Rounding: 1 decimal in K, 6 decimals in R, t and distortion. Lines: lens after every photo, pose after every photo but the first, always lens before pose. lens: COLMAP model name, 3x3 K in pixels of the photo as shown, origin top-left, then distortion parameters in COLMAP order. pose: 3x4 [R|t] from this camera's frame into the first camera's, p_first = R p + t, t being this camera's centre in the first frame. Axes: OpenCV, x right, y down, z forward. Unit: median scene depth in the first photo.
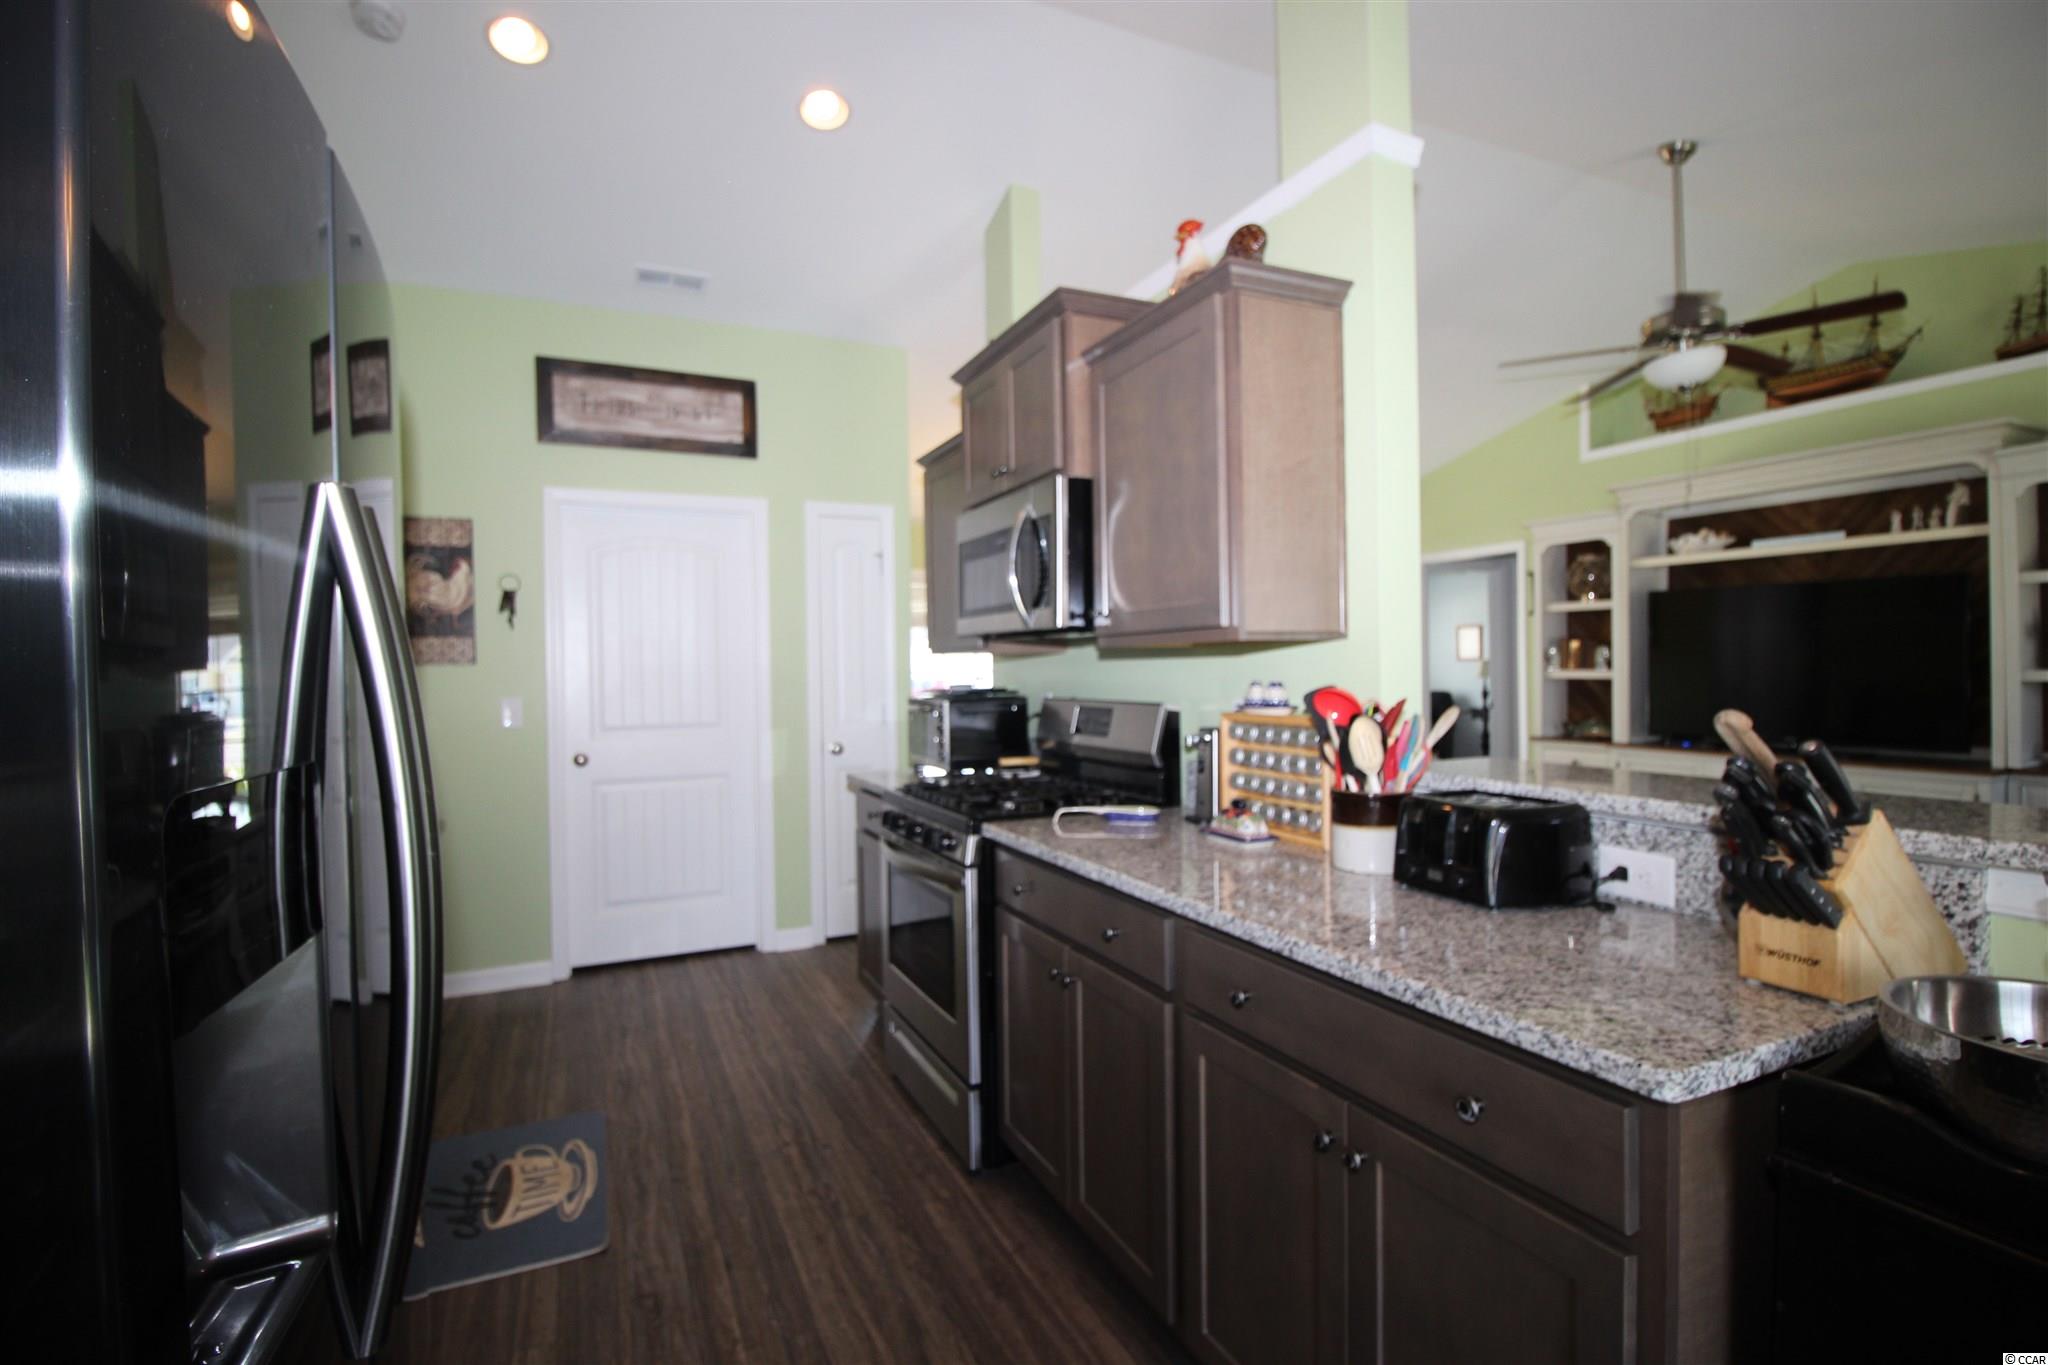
lens RADIAL K [[956.5, 0, 1049.3], [0, 956.5, 683.0], [0, 0, 1]] dist [-0.007596, -0.007710]
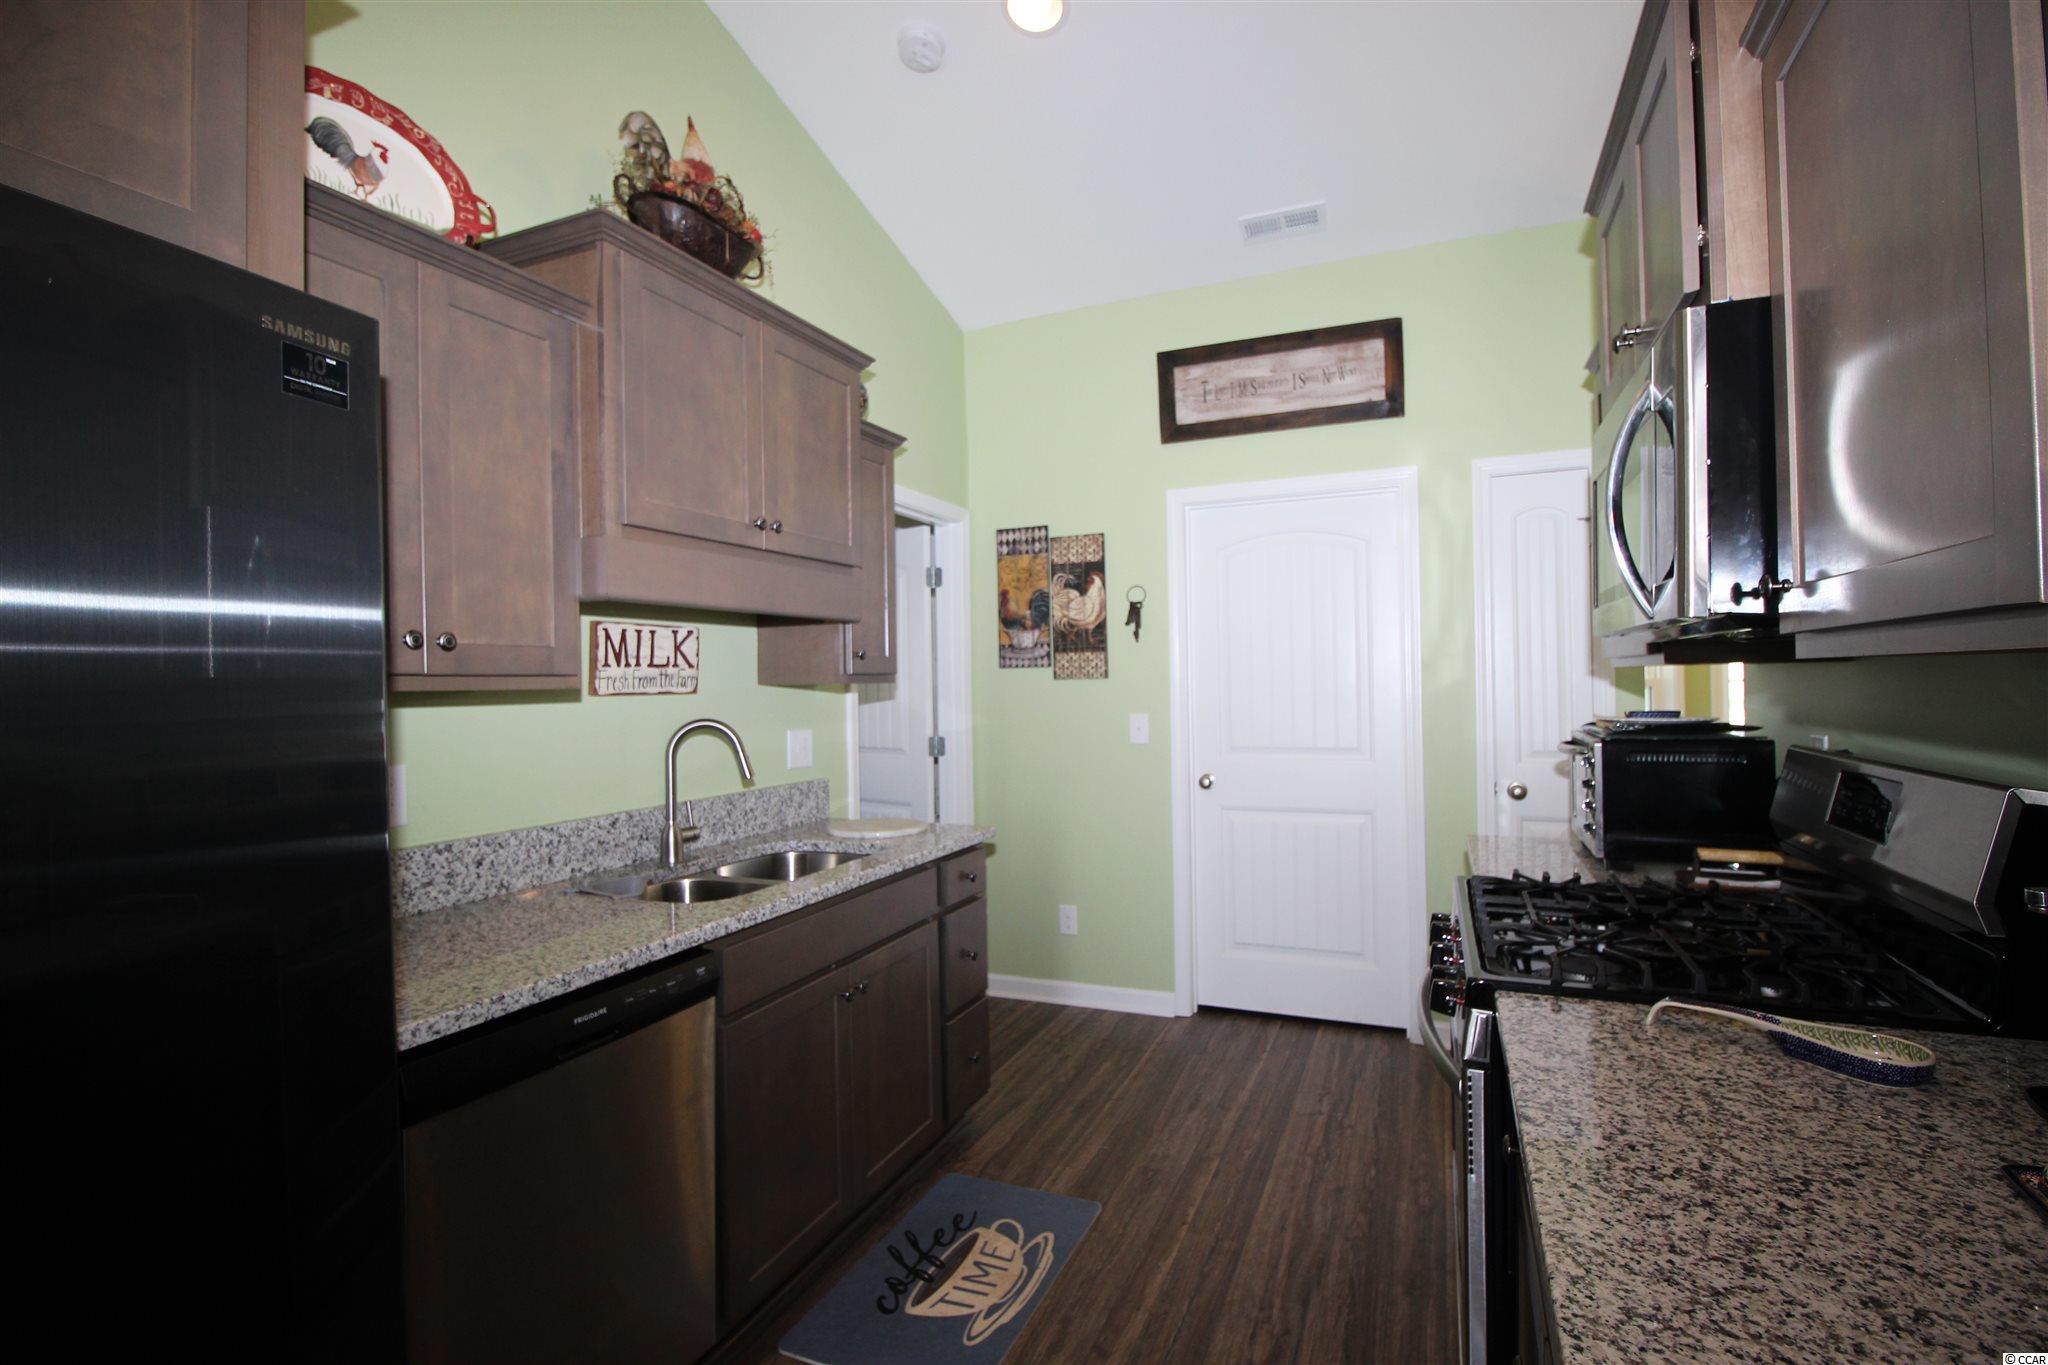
lens RADIAL K [[956.5, 0, 1034.7], [0, 956.5, 685.7], [0, 0, 1]] dist [-0.007596, -0.007710]
pose [[0.654076, 0.006993, -0.756397, 0.098451], [-0.003807, 0.999975, 0.005953, -0.017025], [0.756419, -0.001014, 0.654086, 0.275352]]
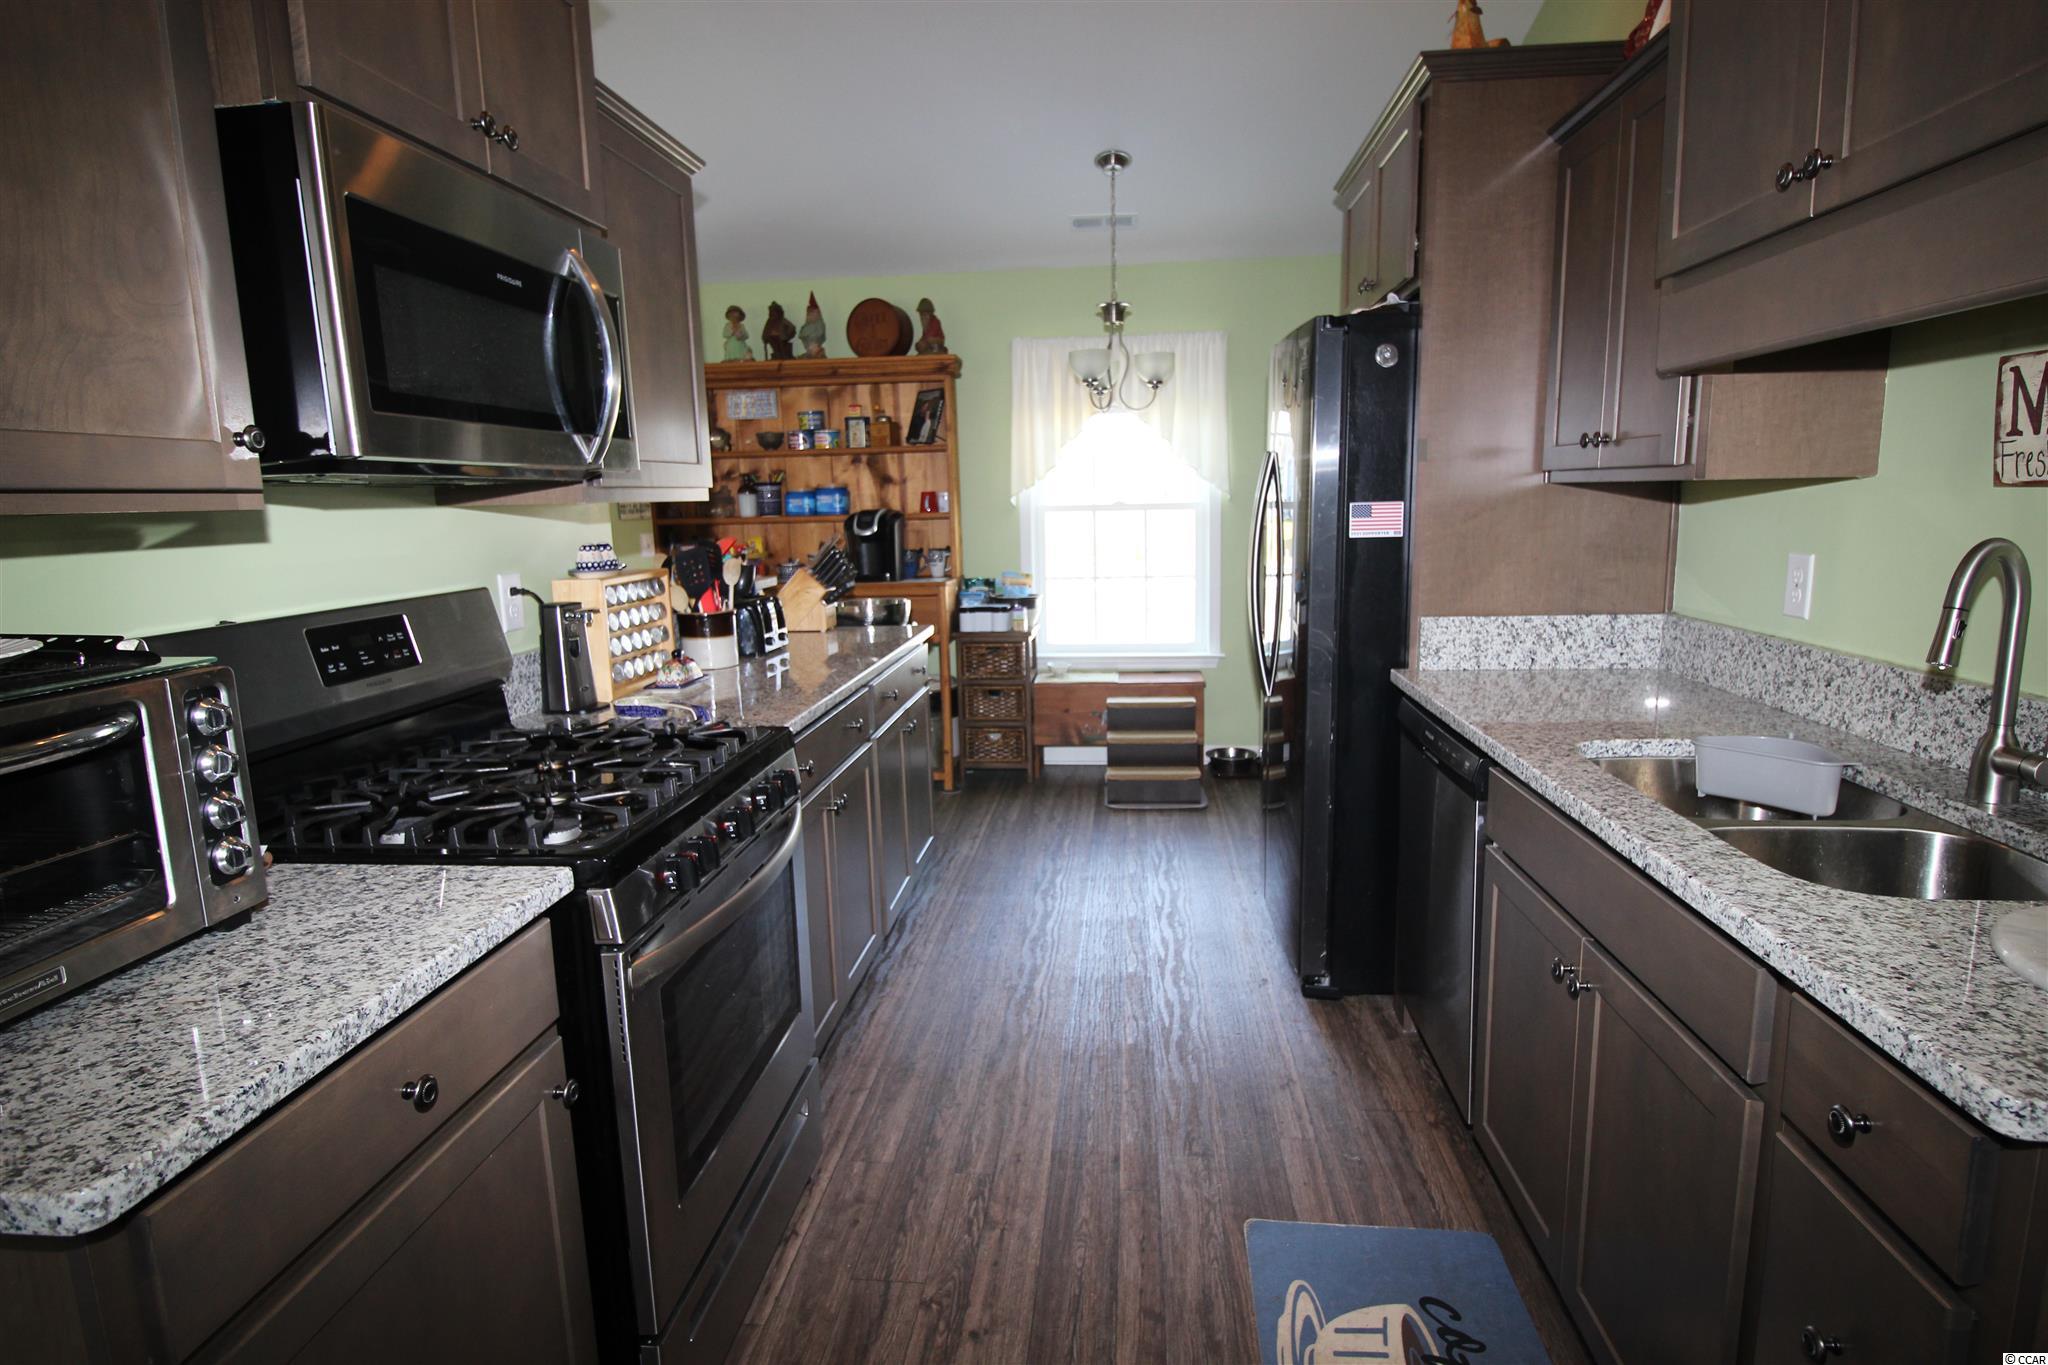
lens RADIAL K [[1080.7, 0, 1028.2], [0, 1080.7, 688.6], [0, 0, 1]] dist [-0.002126, -0.010601]
pose [[-0.852734, -0.055326, 0.519408, -0.410588], [0.046361, 0.982434, 0.180761, -0.020391], [-0.520285, 0.178221, -0.835189, 0.963120]]
